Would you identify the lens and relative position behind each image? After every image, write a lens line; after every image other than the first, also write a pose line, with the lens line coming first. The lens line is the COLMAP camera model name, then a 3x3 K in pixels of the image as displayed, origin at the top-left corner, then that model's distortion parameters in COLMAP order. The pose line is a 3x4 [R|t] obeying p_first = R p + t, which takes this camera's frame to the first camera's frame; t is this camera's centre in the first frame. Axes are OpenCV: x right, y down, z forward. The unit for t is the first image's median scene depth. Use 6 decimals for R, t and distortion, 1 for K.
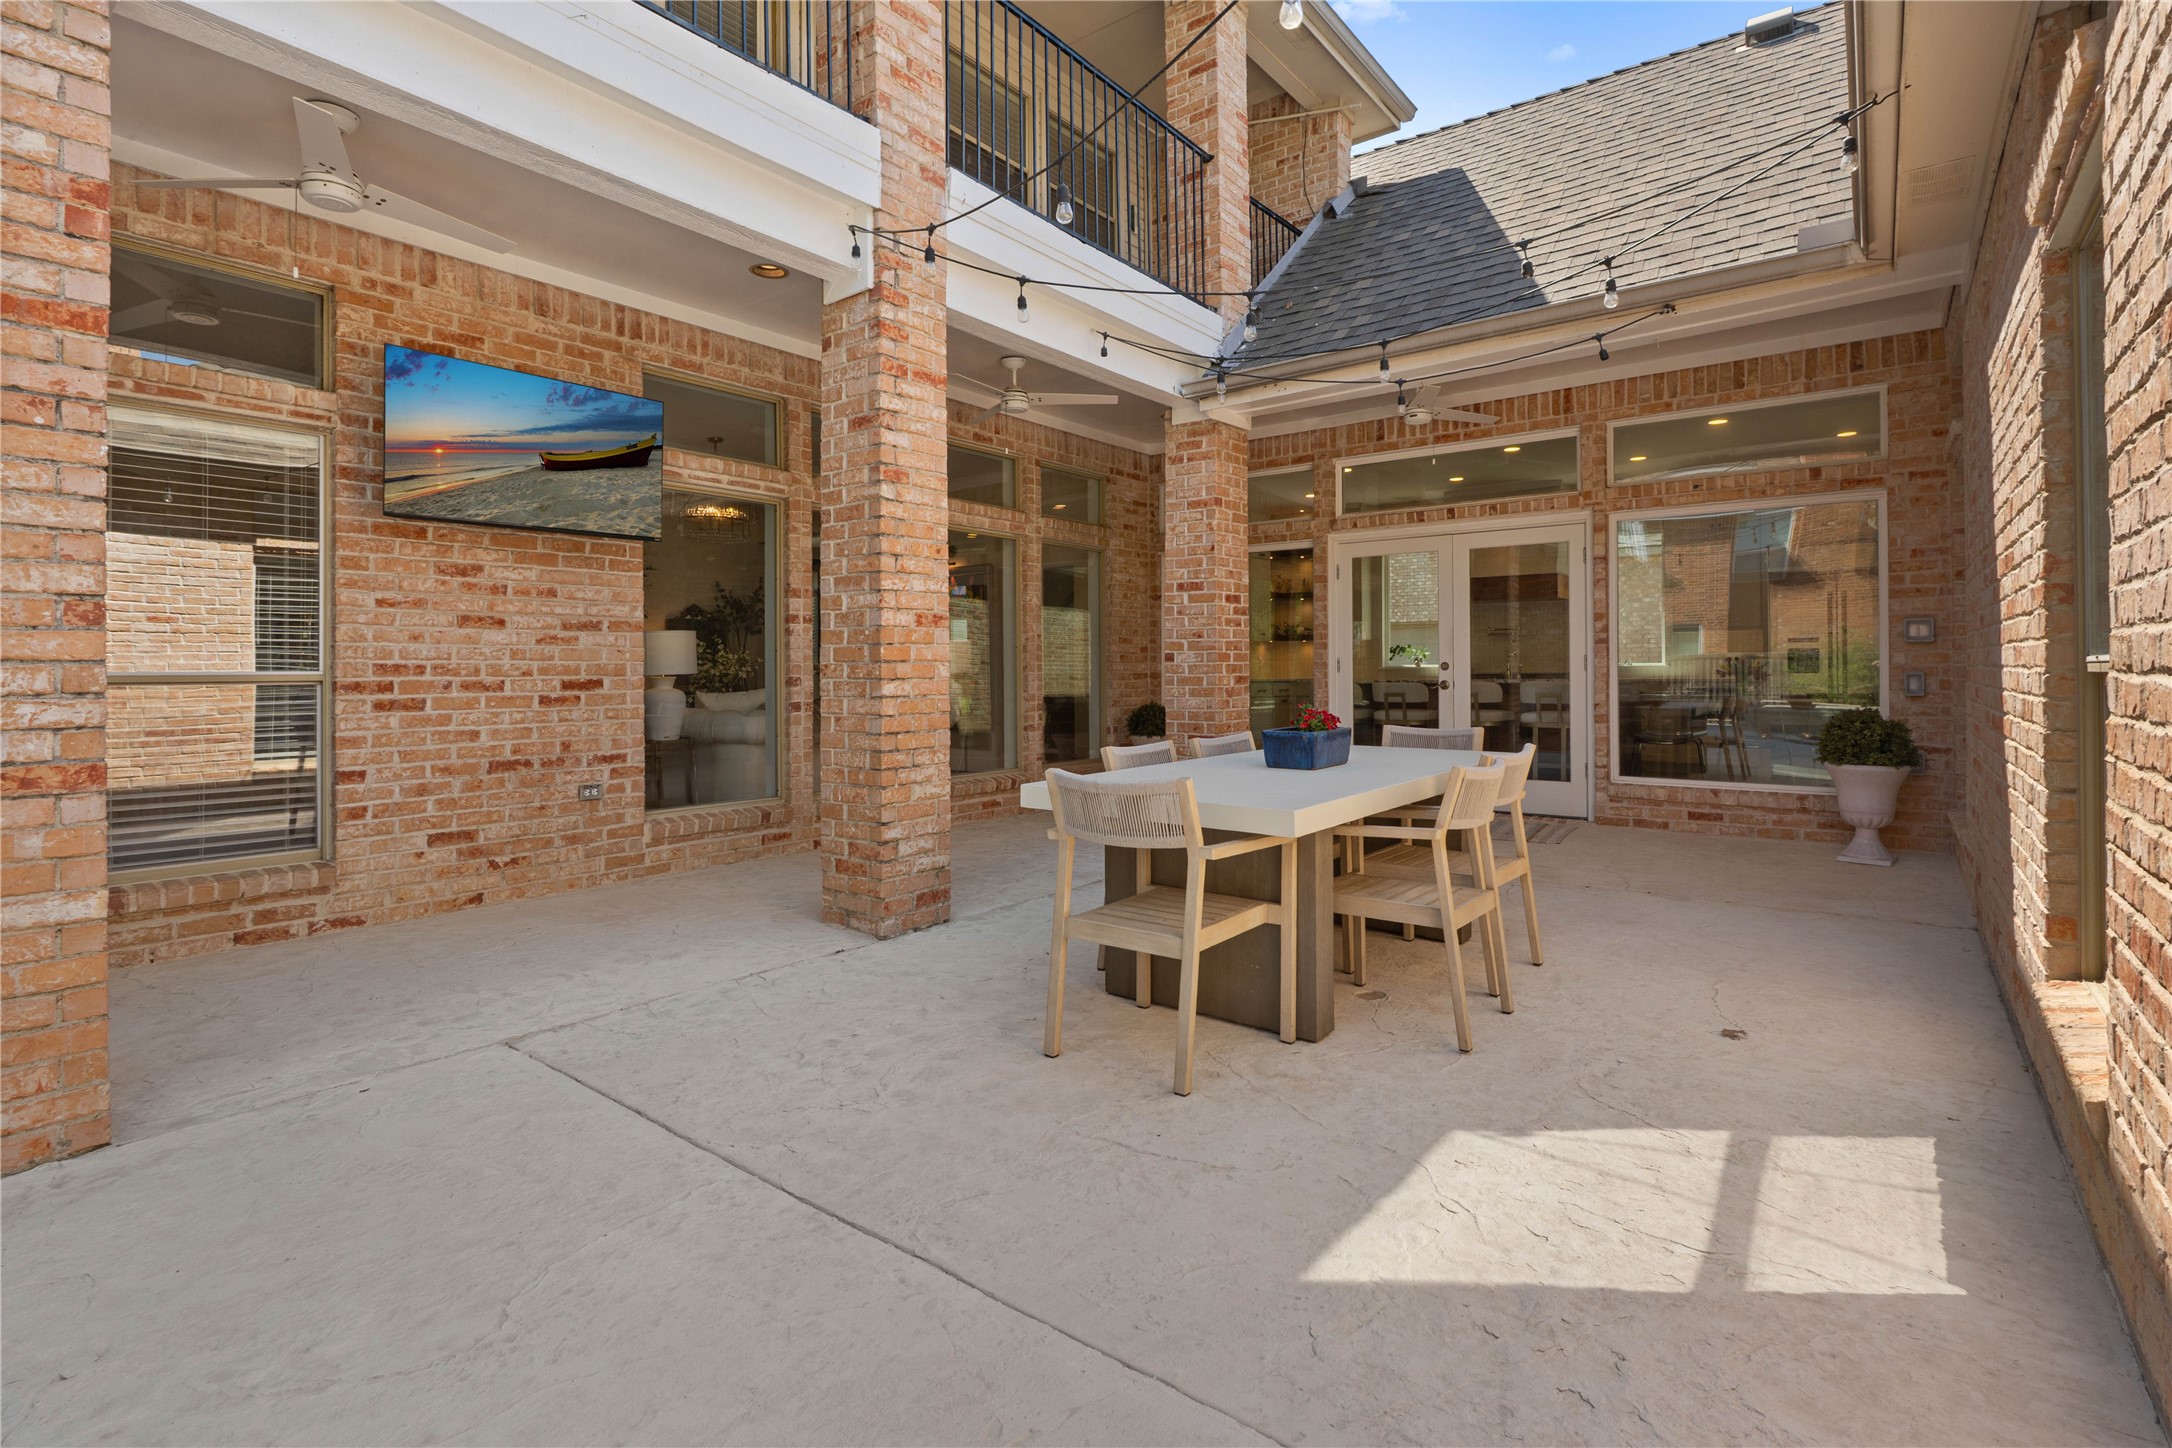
lens RADIAL K [[1022.9, 0, 1084.6], [0, 1022.9, 669.4], [0, 0, 1]] dist [-0.000147, 0.000560]
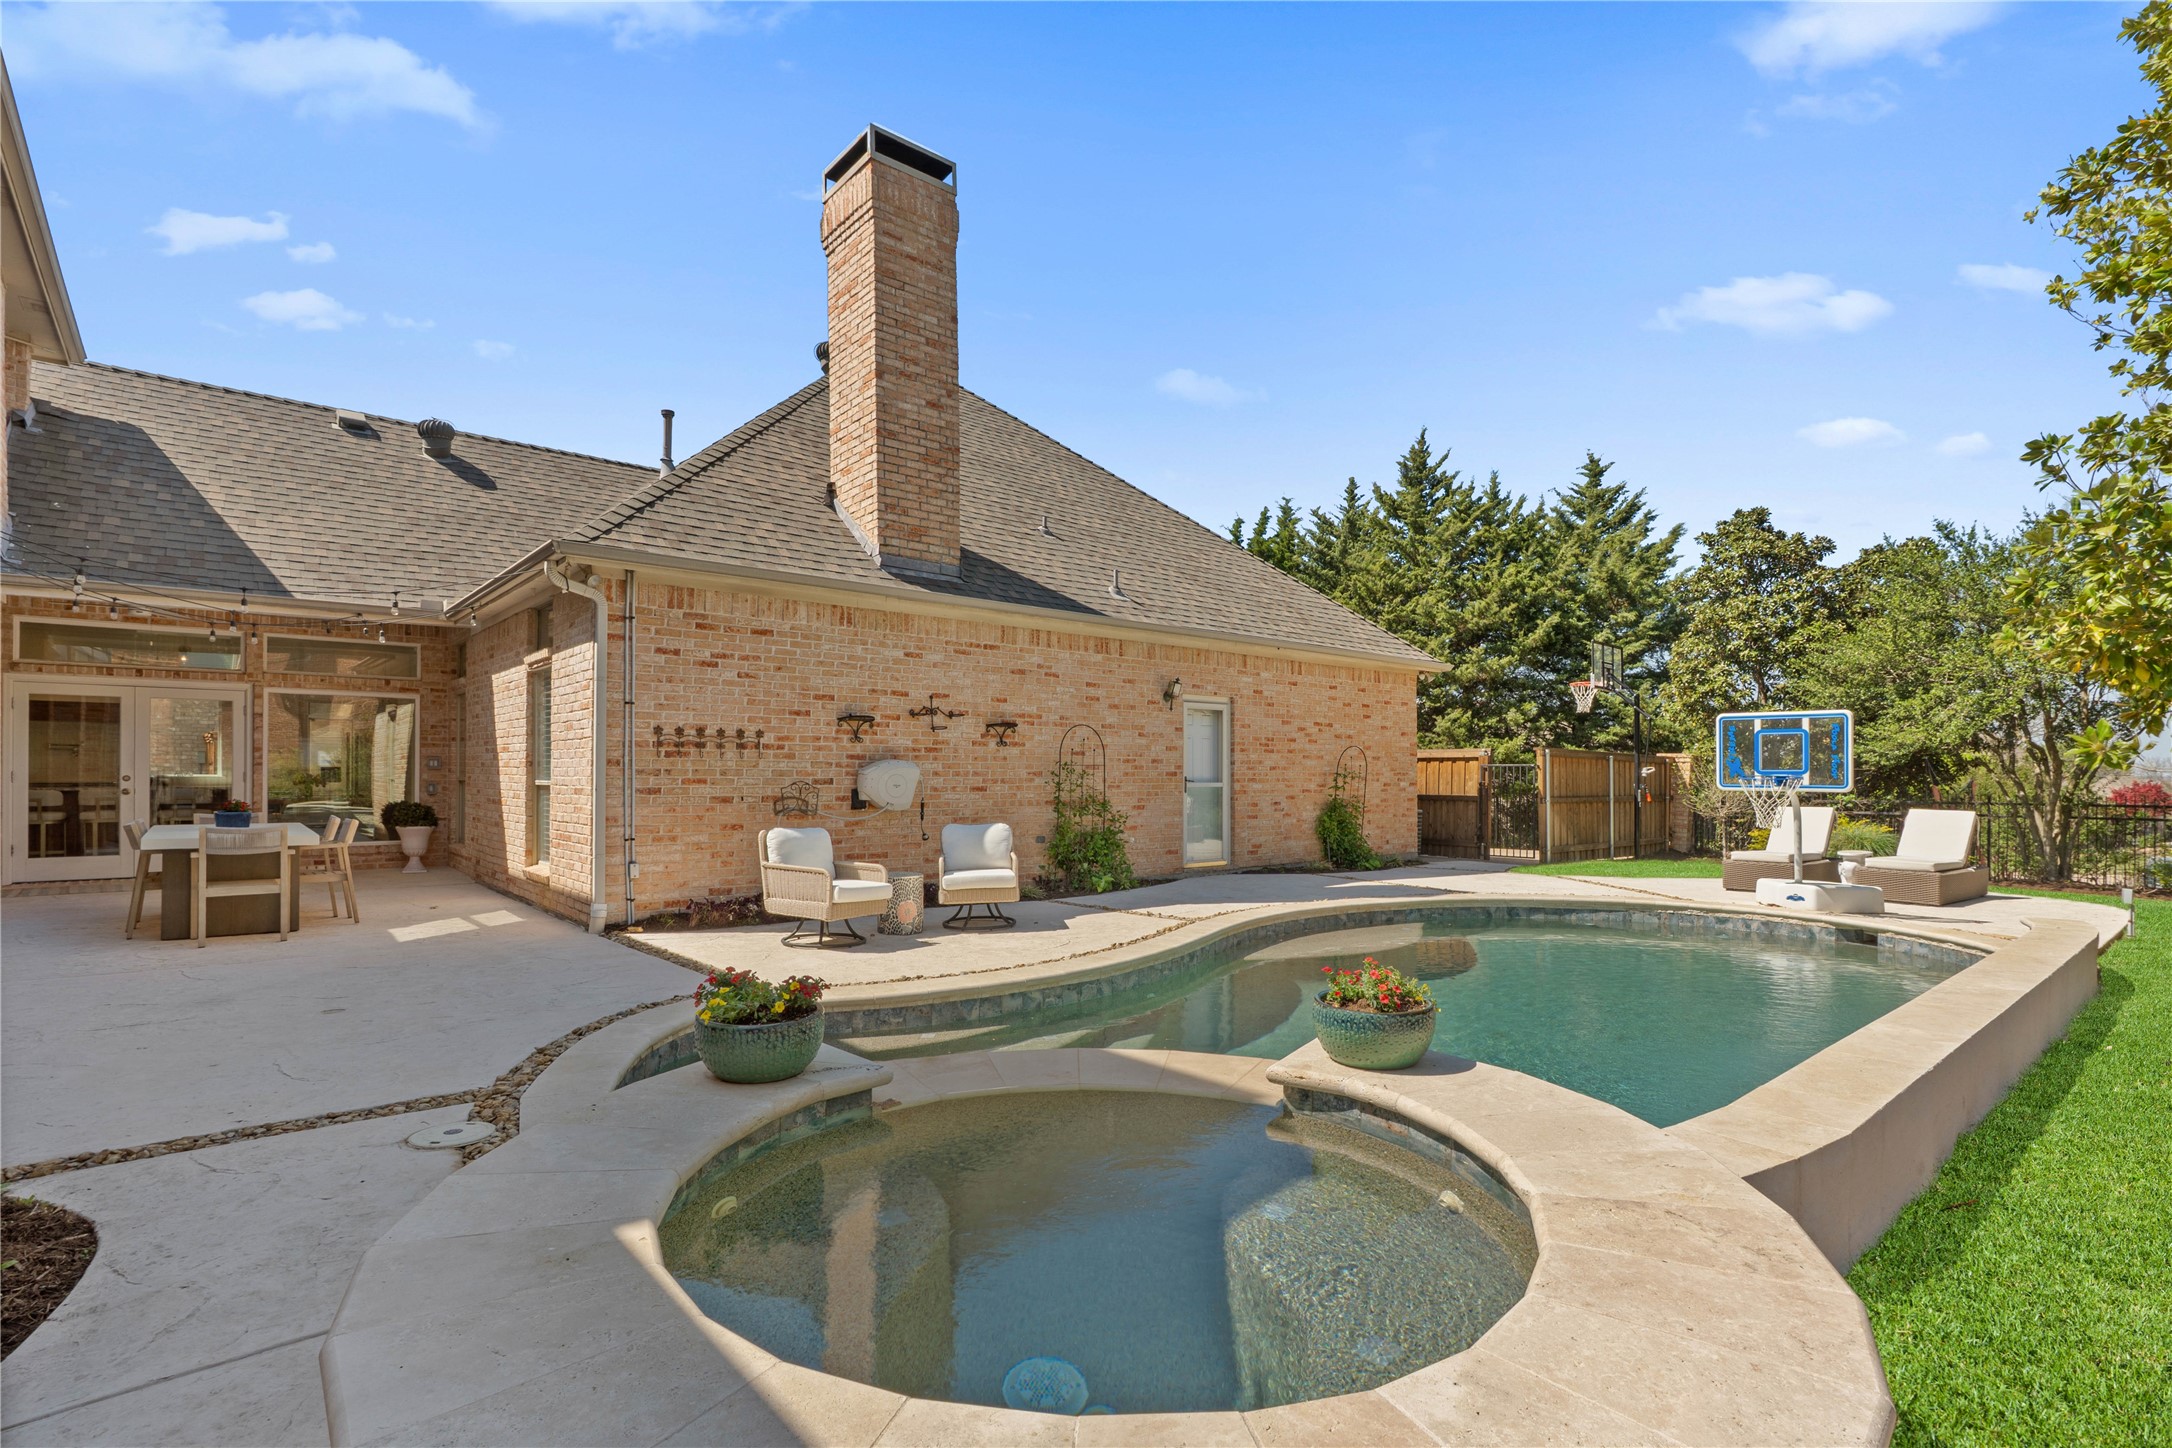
lens RADIAL K [[1016.7, 0, 1076.2], [0, 1016.7, 765.8], [0, 0, 1]] dist [0.000056, -0.000098]
pose [[0.210271, 0.014746, 0.977532, -1.084481], [-0.005414, 0.999888, -0.013919, -0.012426], [-0.977628, -0.002366, 0.210327, -0.838716]]
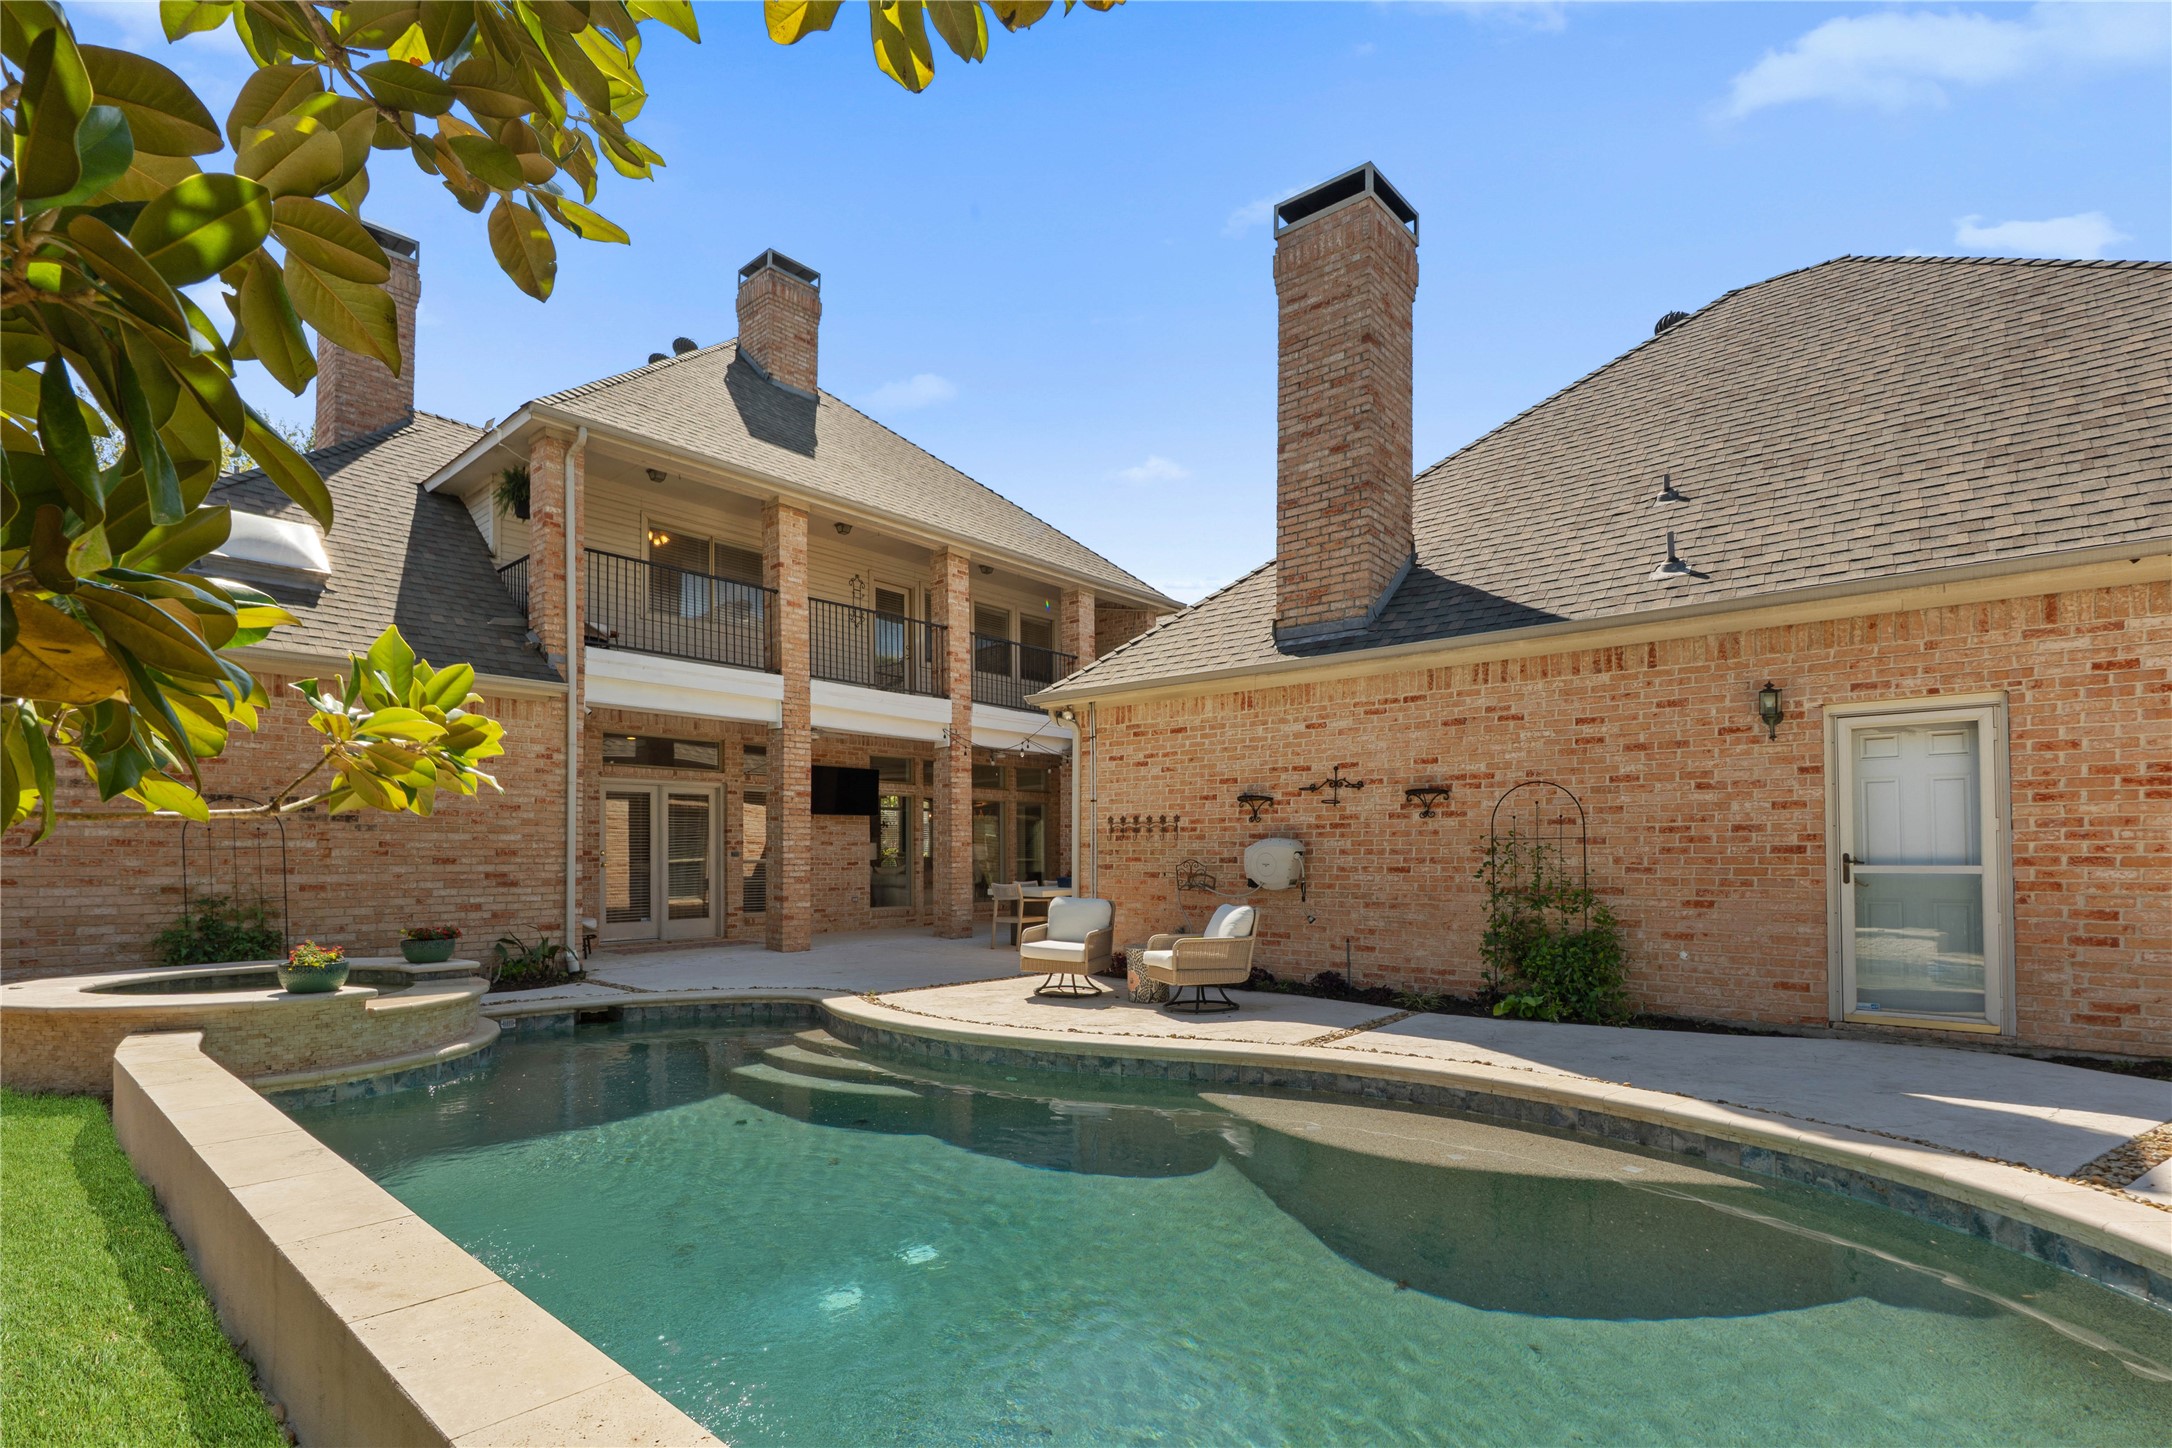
lens RADIAL K [[1038.3, 0, 1075.8], [0, 1038.3, 826.9], [0, 0, 1]] dist [-0.004936, -0.000529]
pose [[0.997975, 0.001066, -0.063595, 0.347550], [-0.002566, 0.999720, -0.023511, -0.022505], [0.063552, 0.023627, 0.997699, -1.939206]]
